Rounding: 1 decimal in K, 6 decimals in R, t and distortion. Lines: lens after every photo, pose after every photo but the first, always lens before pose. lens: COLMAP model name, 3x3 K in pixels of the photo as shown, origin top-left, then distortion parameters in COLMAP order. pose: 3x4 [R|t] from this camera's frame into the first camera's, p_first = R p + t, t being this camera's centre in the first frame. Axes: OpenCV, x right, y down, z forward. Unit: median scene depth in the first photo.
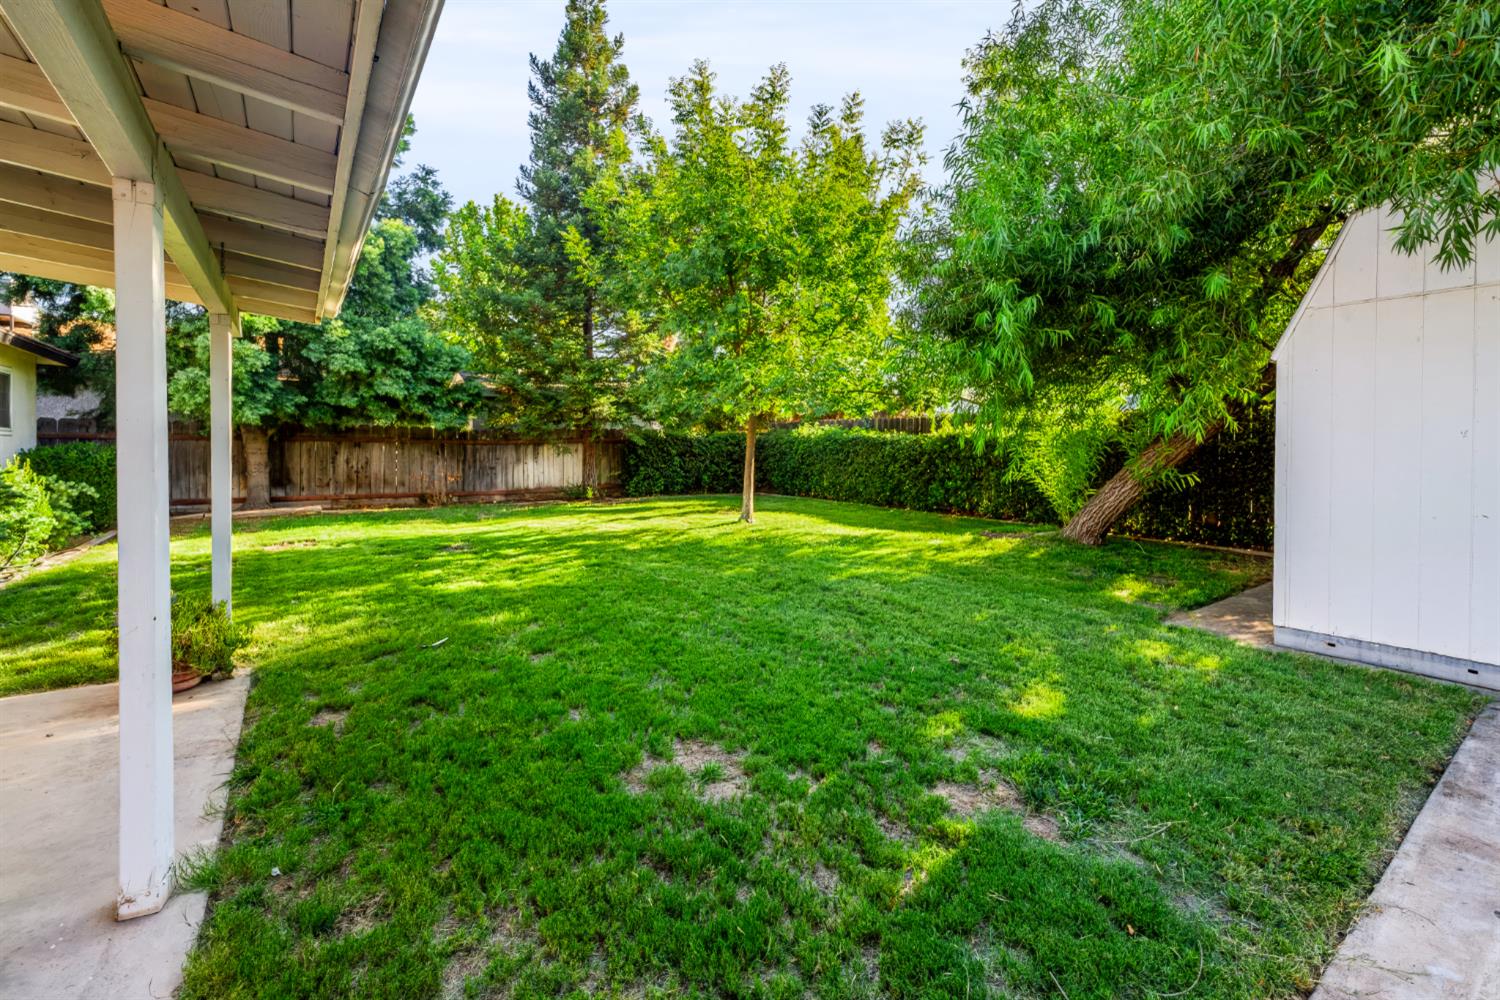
lens RADIAL K [[620.0, 0, 749.7], [0, 620.0, 449.1], [0, 0, 1]] dist [-0.016307, 0.000042]
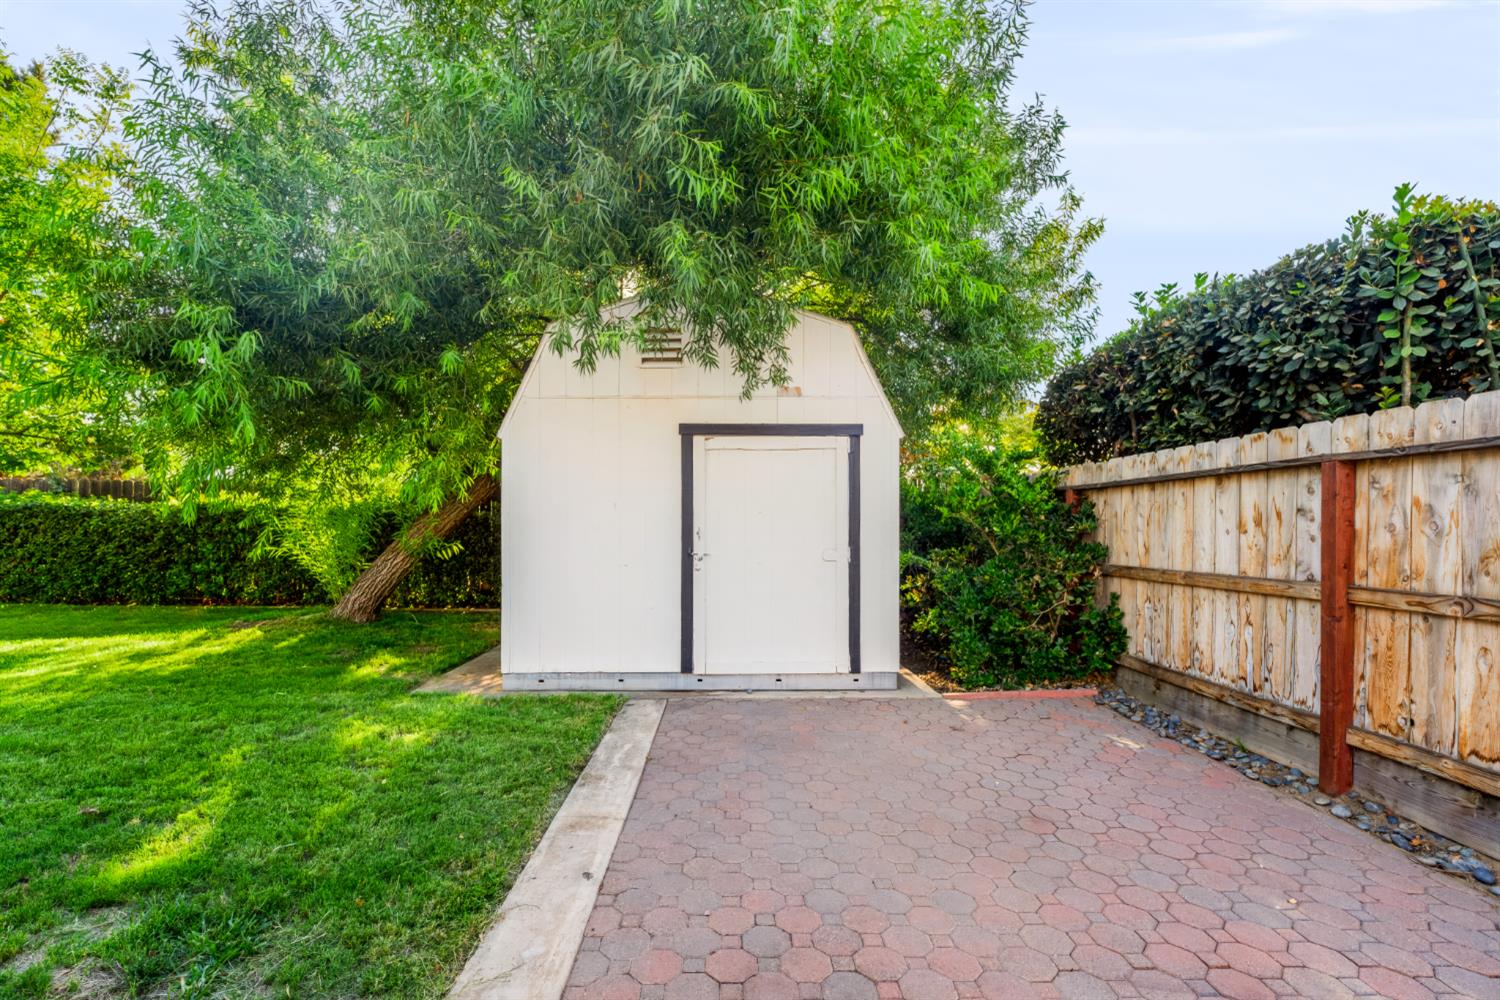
lens RADIAL K [[611.6, 0, 748.7], [0, 611.6, 515.8], [0, 0, 1]] dist [-0.016185, -0.000178]
pose [[0.564476, 0.011471, 0.825370, 0.156476], [0.005510, 0.999829, -0.017664, 0.016839], [-0.825431, 0.014519, 0.564316, -0.010707]]
